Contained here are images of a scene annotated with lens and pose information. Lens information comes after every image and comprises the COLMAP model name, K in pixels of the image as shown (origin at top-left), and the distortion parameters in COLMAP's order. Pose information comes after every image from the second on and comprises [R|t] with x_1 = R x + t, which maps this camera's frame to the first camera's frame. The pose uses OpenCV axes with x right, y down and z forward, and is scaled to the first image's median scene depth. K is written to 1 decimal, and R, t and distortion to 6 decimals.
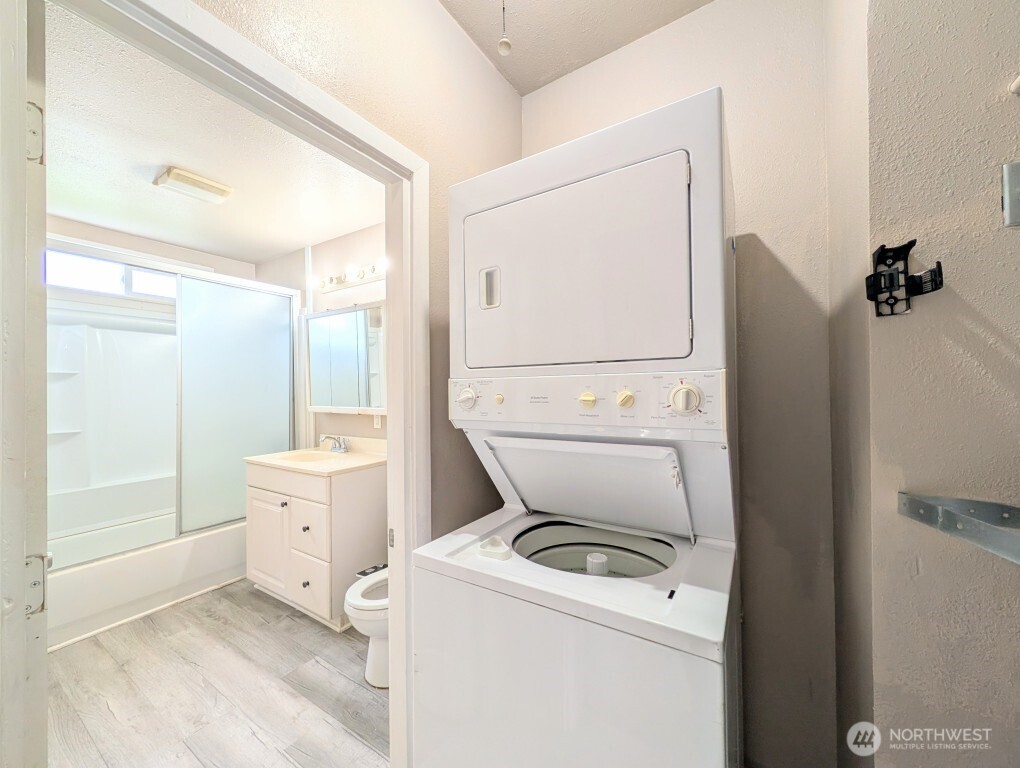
lens RADIAL K [[393.5, 0, 508.5], [0, 393.5, 386.3], [0, 0, 1]] dist [0.001641, -0.000082]
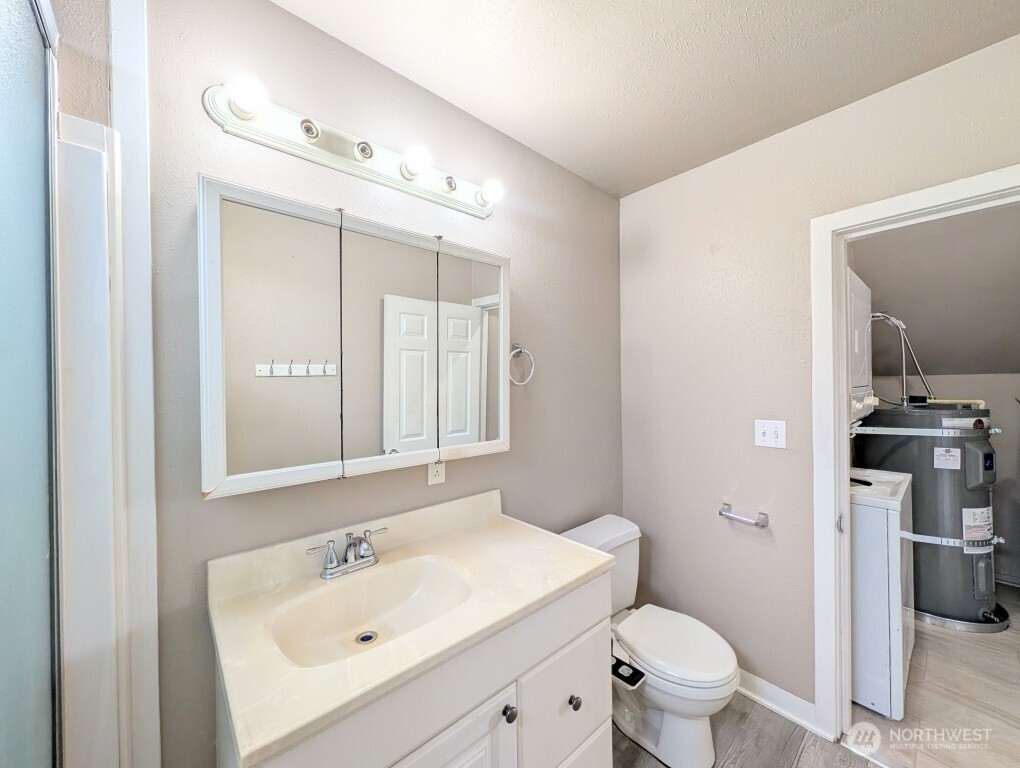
lens RADIAL K [[393.5, 0, 508.5], [0, 393.5, 386.3], [0, 0, 1]] dist [0.001641, -0.000082]
pose [[0.280717, 0.001407, 0.959790, -0.799360], [0.001926, 0.999996, -0.002029, -0.022177], [-0.959789, 0.002418, 0.280713, 0.750018]]
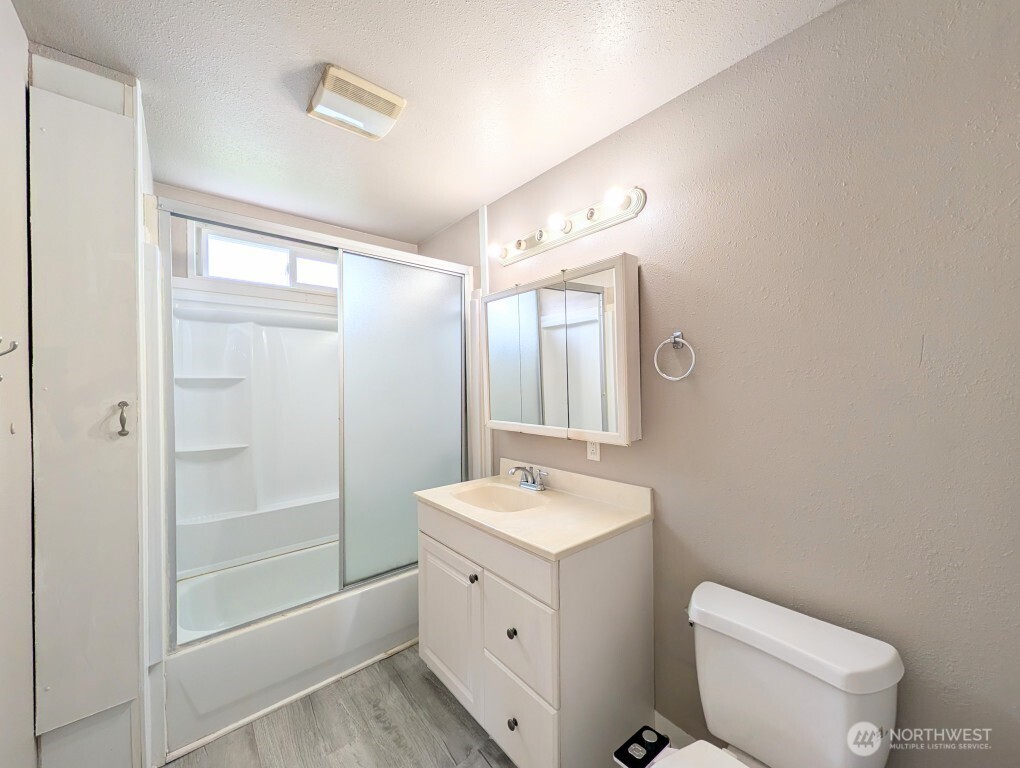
lens RADIAL K [[393.5, 0, 508.5], [0, 393.5, 386.3], [0, 0, 1]] dist [0.001641, -0.000082]
pose [[0.954015, 0.002569, -0.299748, -0.268608], [0.001237, 0.999921, 0.012506, -0.024022], [0.299756, -0.012301, 0.953937, 0.333053]]
